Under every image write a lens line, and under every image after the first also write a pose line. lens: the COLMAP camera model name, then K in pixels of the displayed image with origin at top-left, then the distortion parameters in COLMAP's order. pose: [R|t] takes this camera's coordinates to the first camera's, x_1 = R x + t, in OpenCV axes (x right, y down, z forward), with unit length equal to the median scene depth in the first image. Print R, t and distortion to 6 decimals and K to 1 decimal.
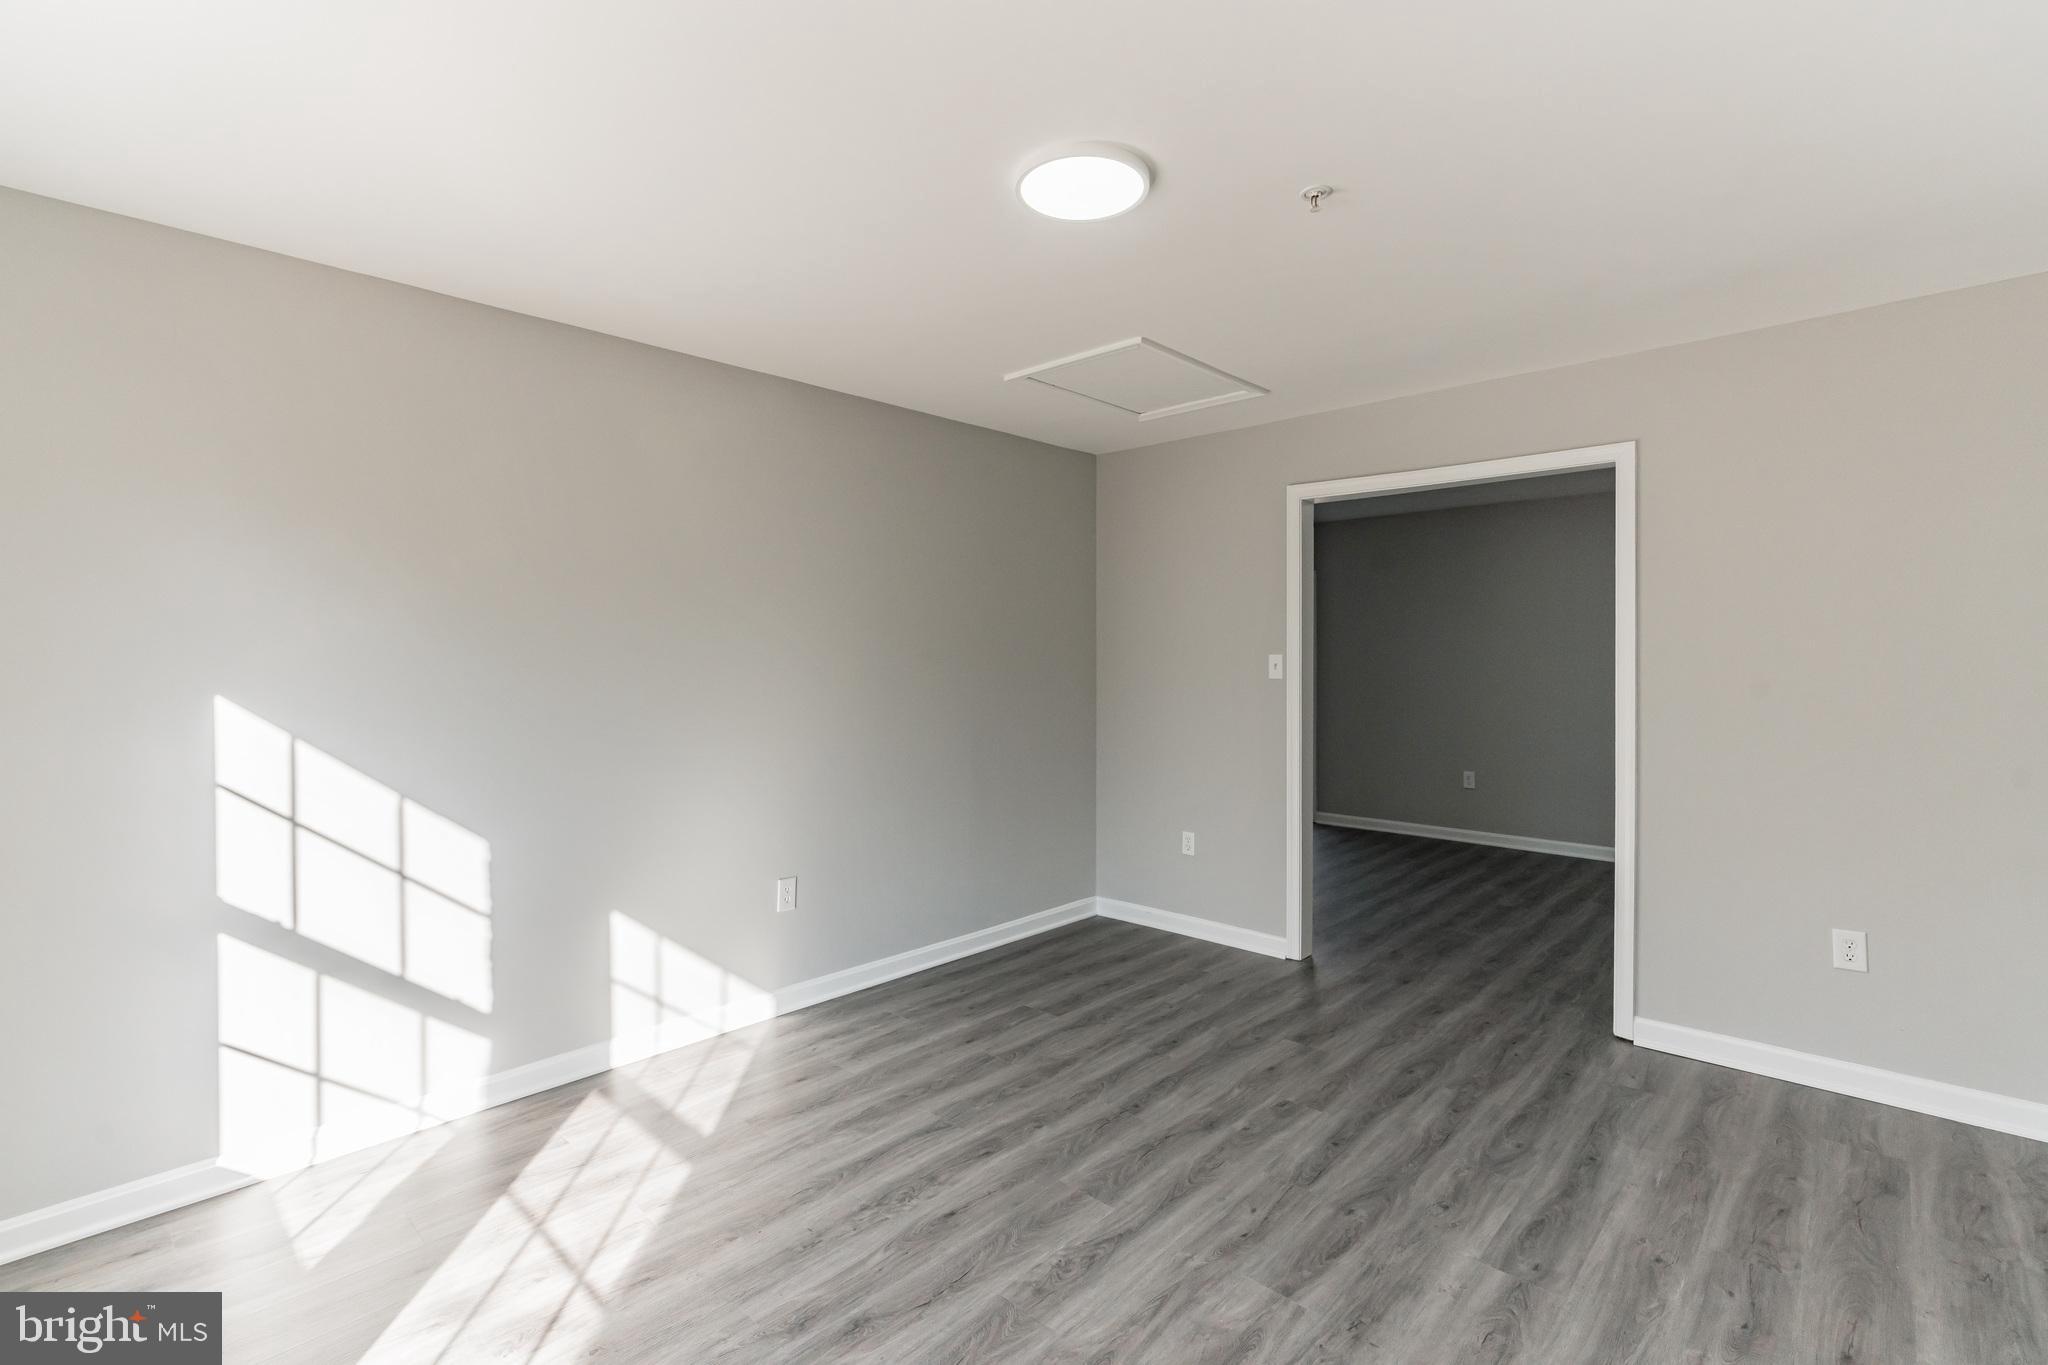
lens RADIAL K [[921.1, 0, 1027.6], [0, 921.1, 691.4], [0, 0, 1]] dist [-0.010150, 0.008447]
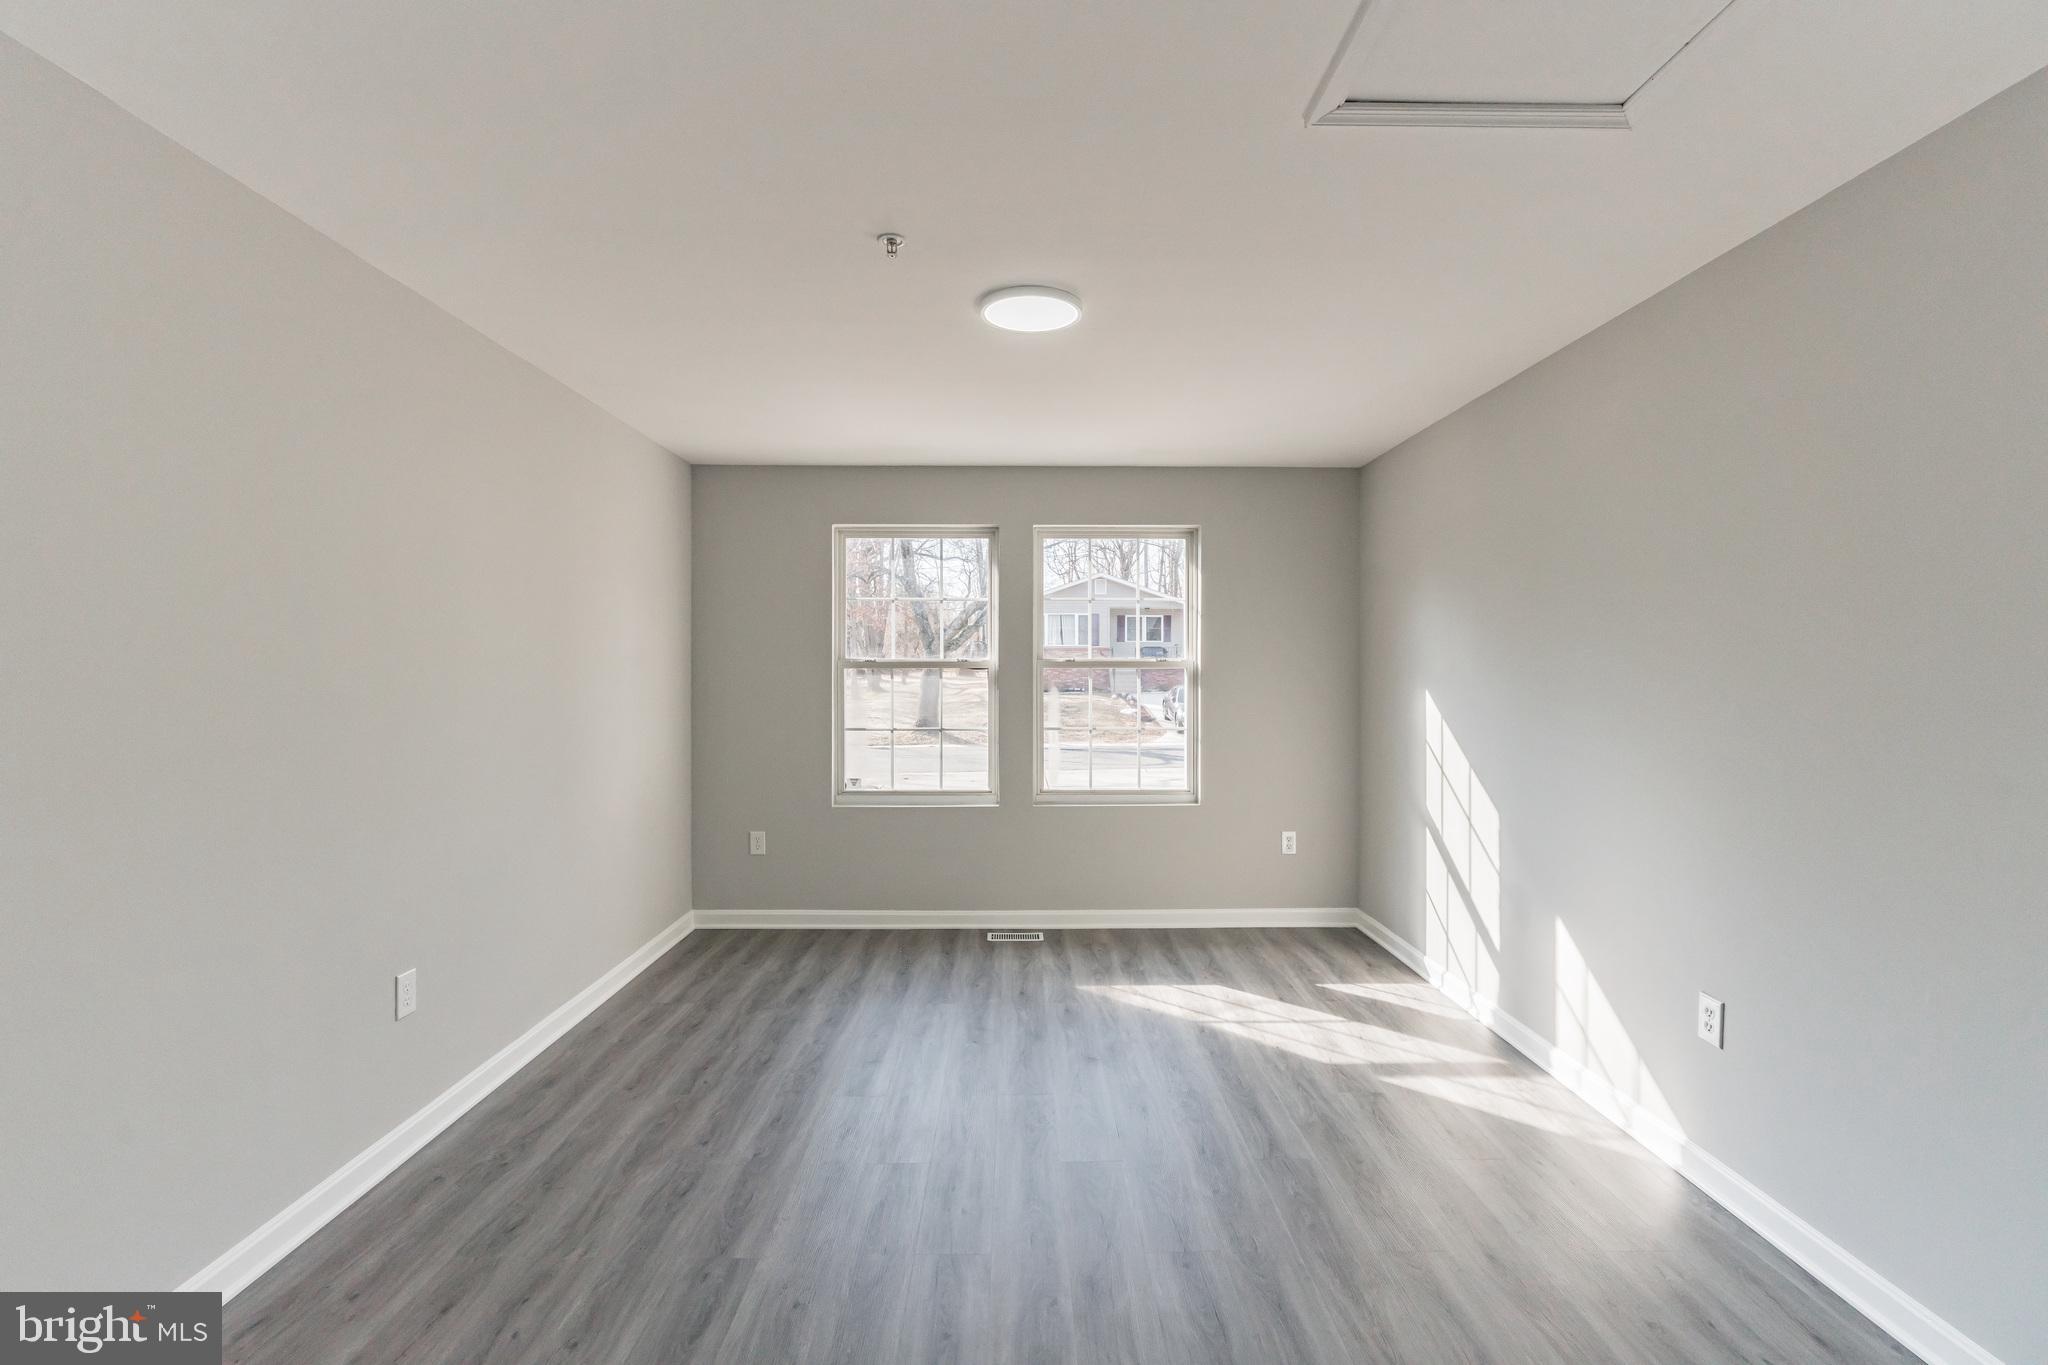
lens RADIAL K [[921.1, 0, 1027.6], [0, 921.1, 691.4], [0, 0, 1]] dist [-0.010150, 0.008447]
pose [[-0.720089, 0.019572, -0.693606, 0.883787], [-0.025189, 0.998206, 0.054318, -0.071491], [0.693424, 0.056585, -0.718304, 1.732063]]
